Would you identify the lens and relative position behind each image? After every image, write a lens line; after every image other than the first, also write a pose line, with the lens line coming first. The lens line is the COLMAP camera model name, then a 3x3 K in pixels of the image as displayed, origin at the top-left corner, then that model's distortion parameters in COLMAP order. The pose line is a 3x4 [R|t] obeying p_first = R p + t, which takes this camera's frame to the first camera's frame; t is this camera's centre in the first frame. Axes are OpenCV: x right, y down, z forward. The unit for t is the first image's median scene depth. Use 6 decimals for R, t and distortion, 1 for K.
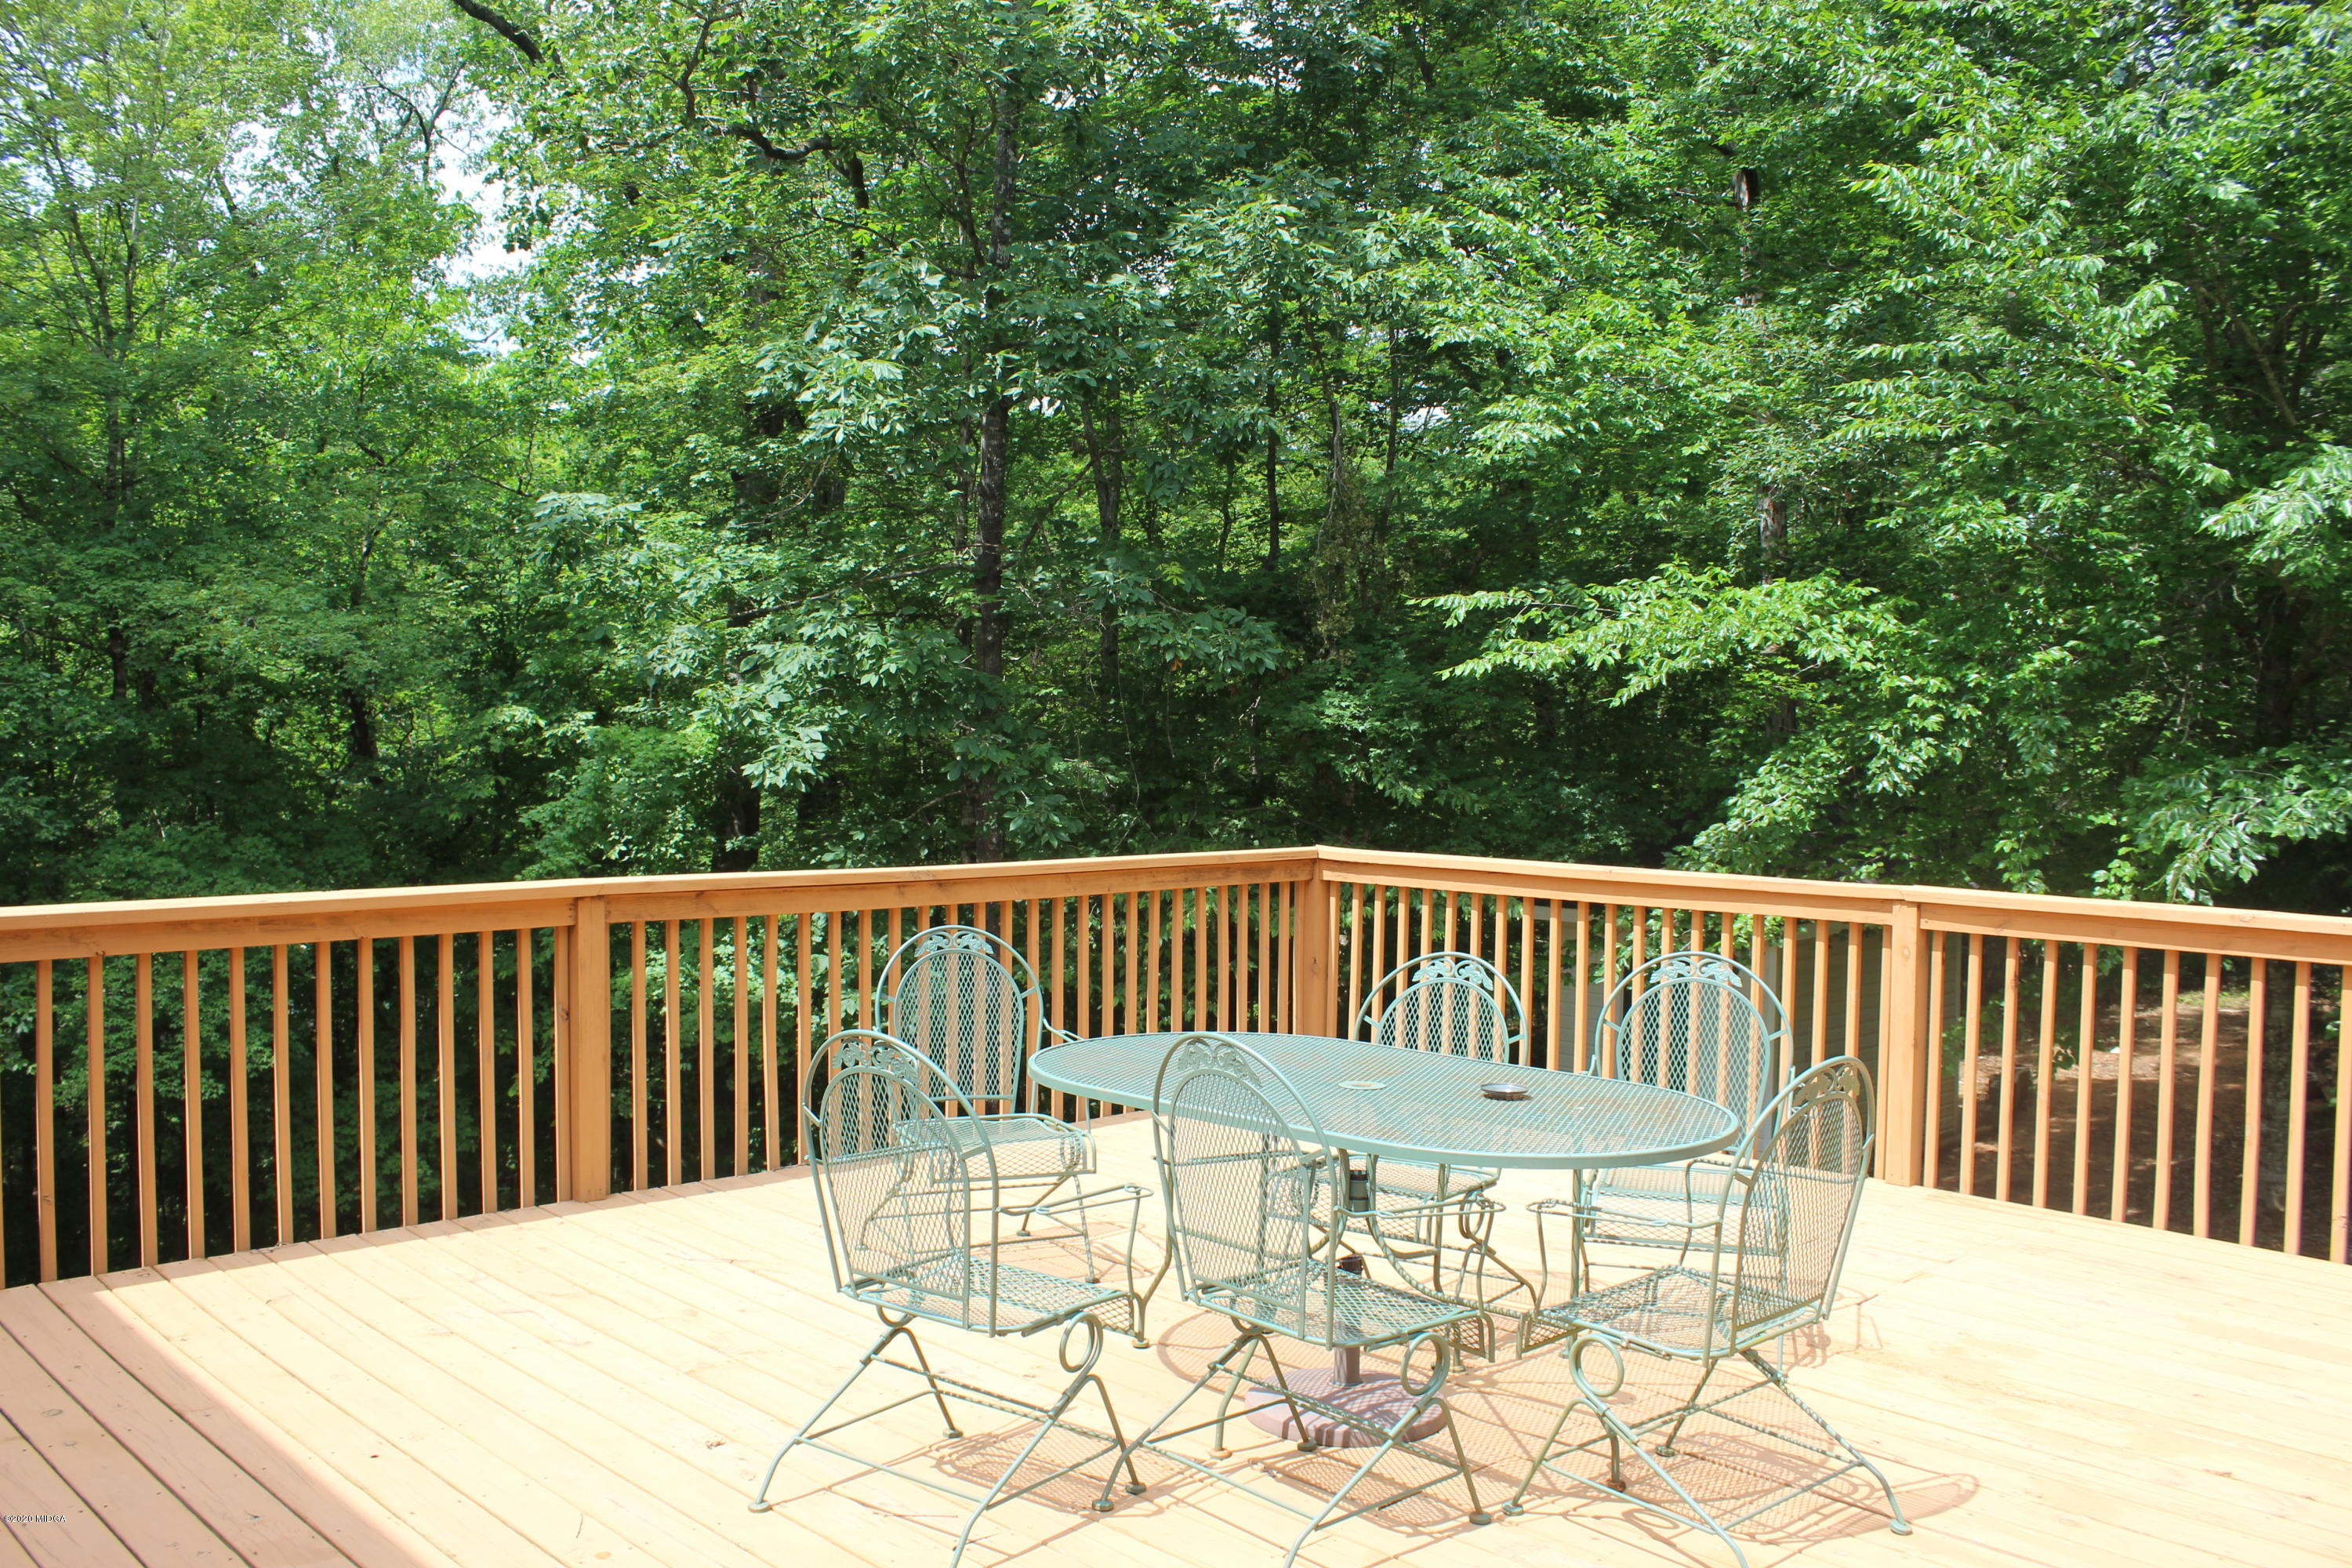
lens RADIAL K [[1972.8, 0, 1176.0], [0, 1972.8, 784.0], [0, 0, 1]] dist [-0.171561, 0.174360]
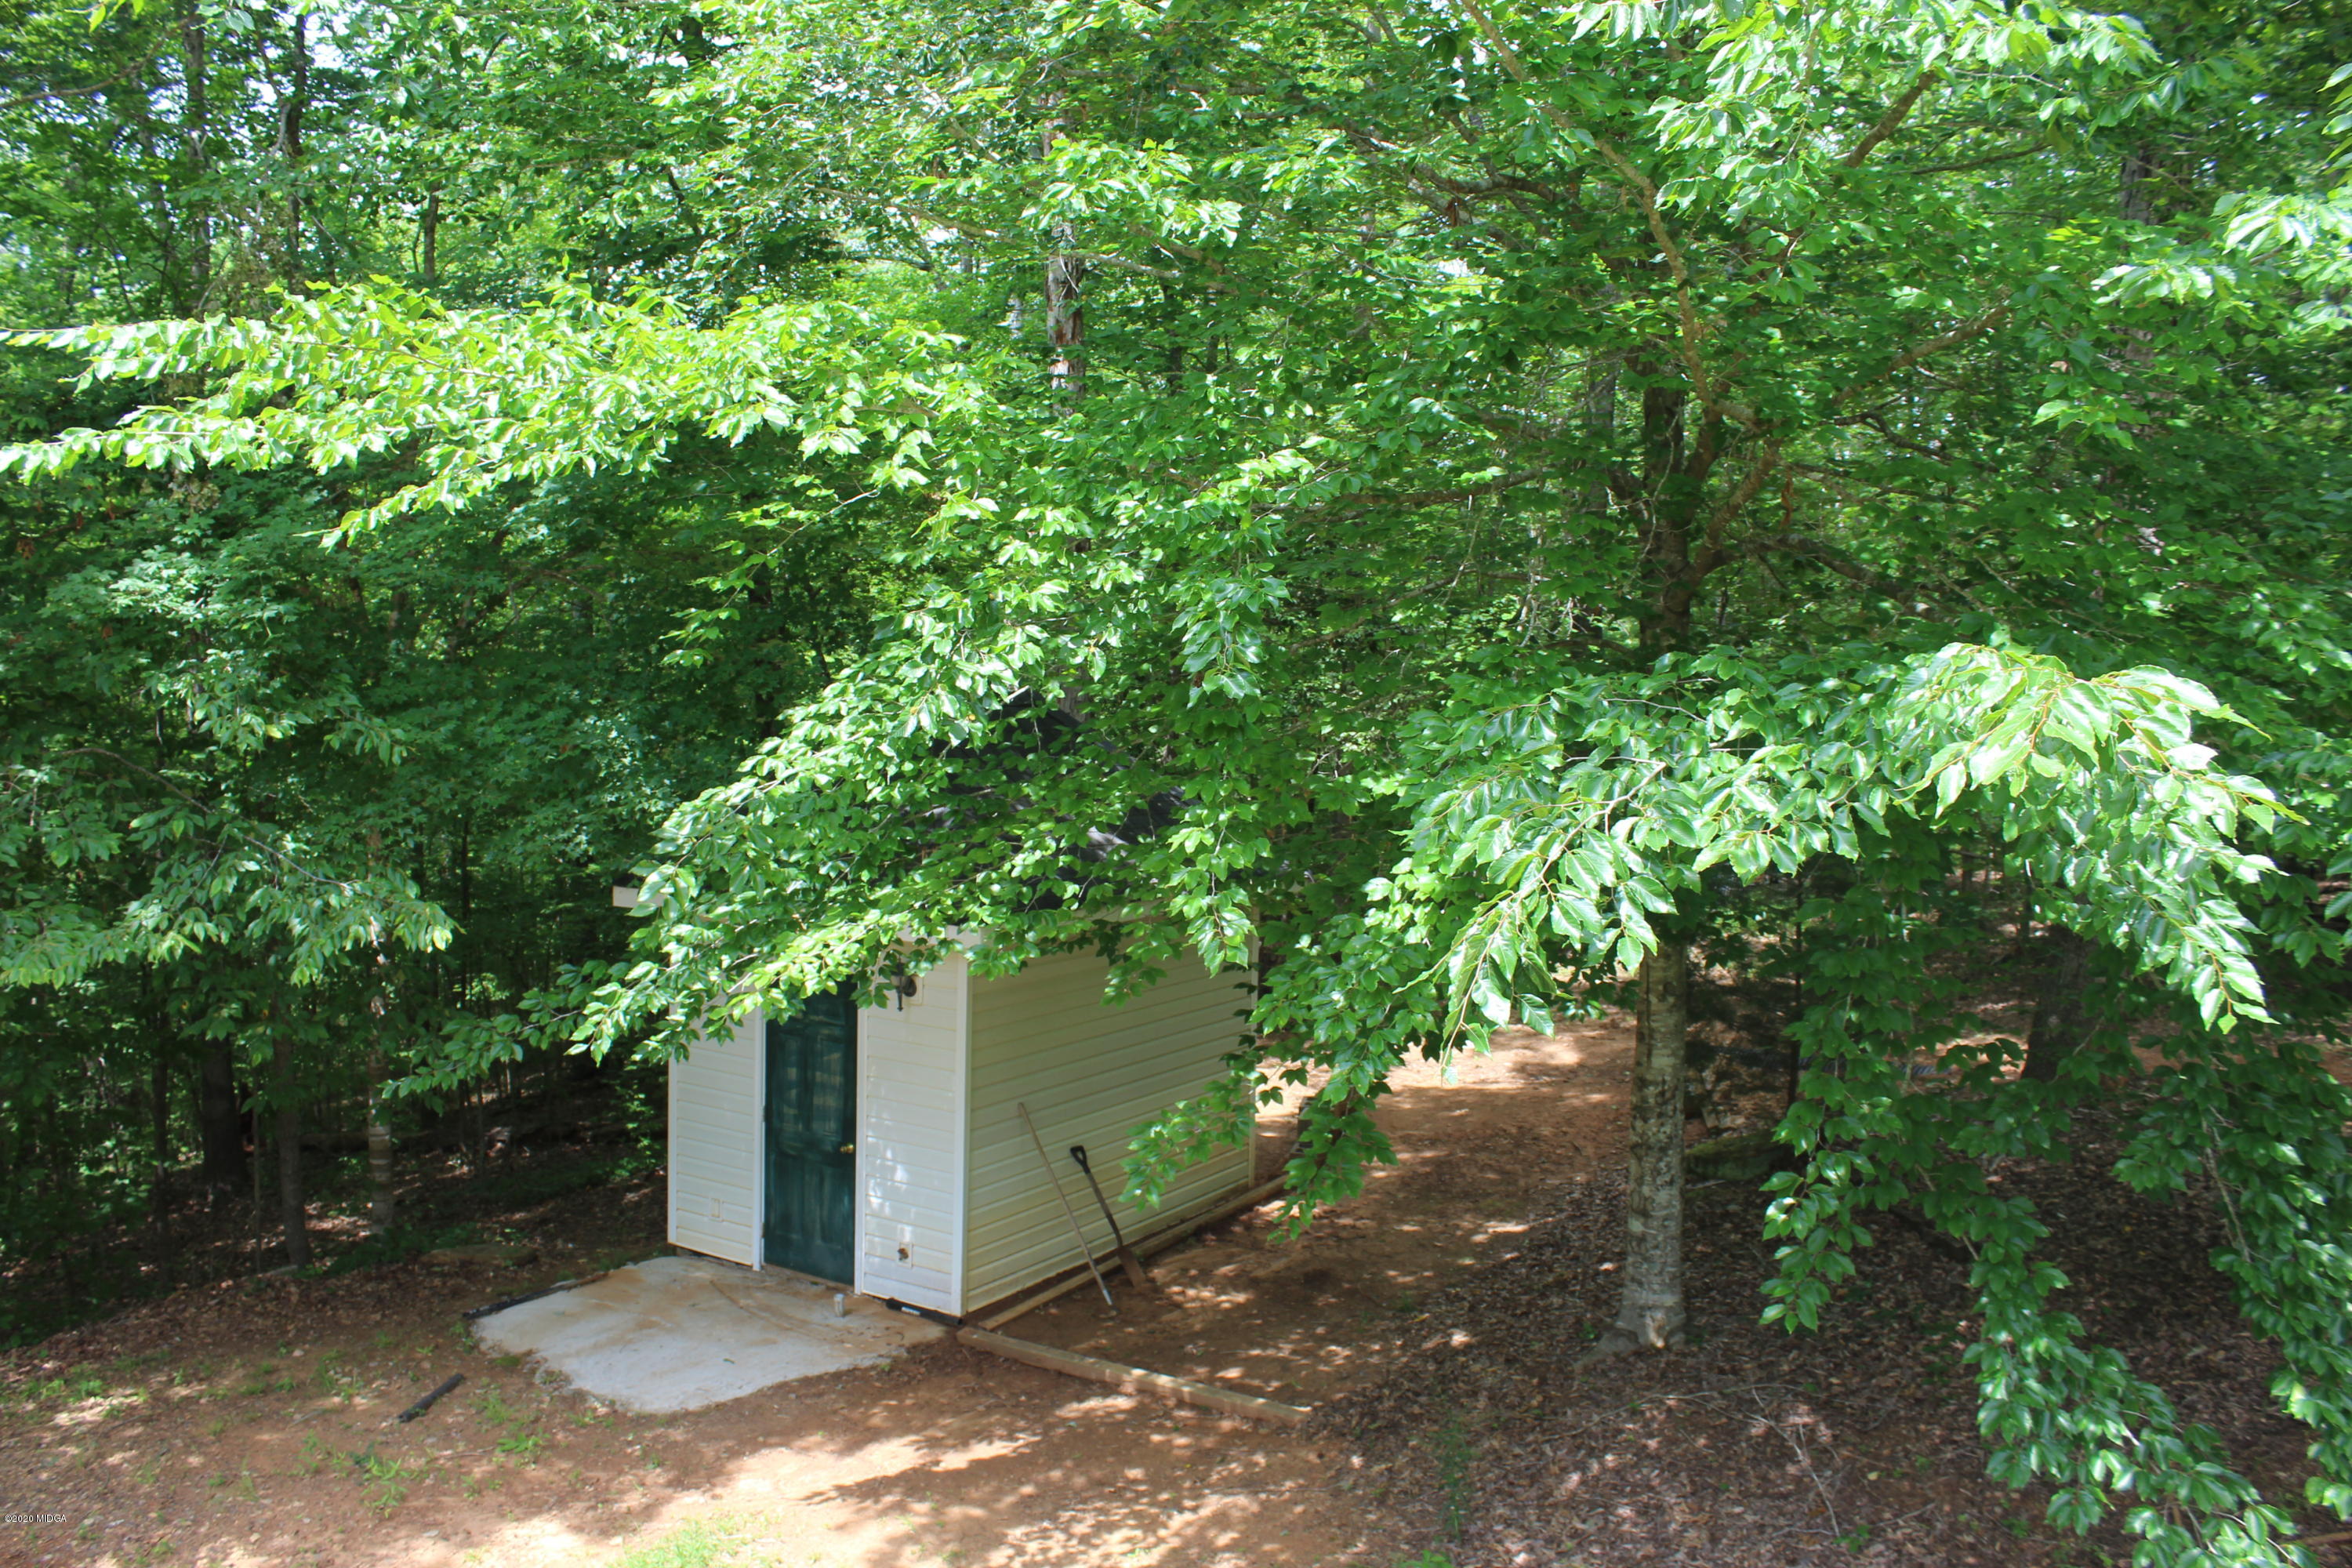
lens RADIAL K [[1689.7, 0, 1176.0], [0, 1689.7, 784.0], [0, 0, 1]] dist [-0.119566, 0.001154]
pose [[0.967836, -0.001951, 0.251576, 0.321311], [-0.010650, 0.998756, 0.048715, -0.004757], [-0.251358, -0.049827, 0.966611, 0.577141]]
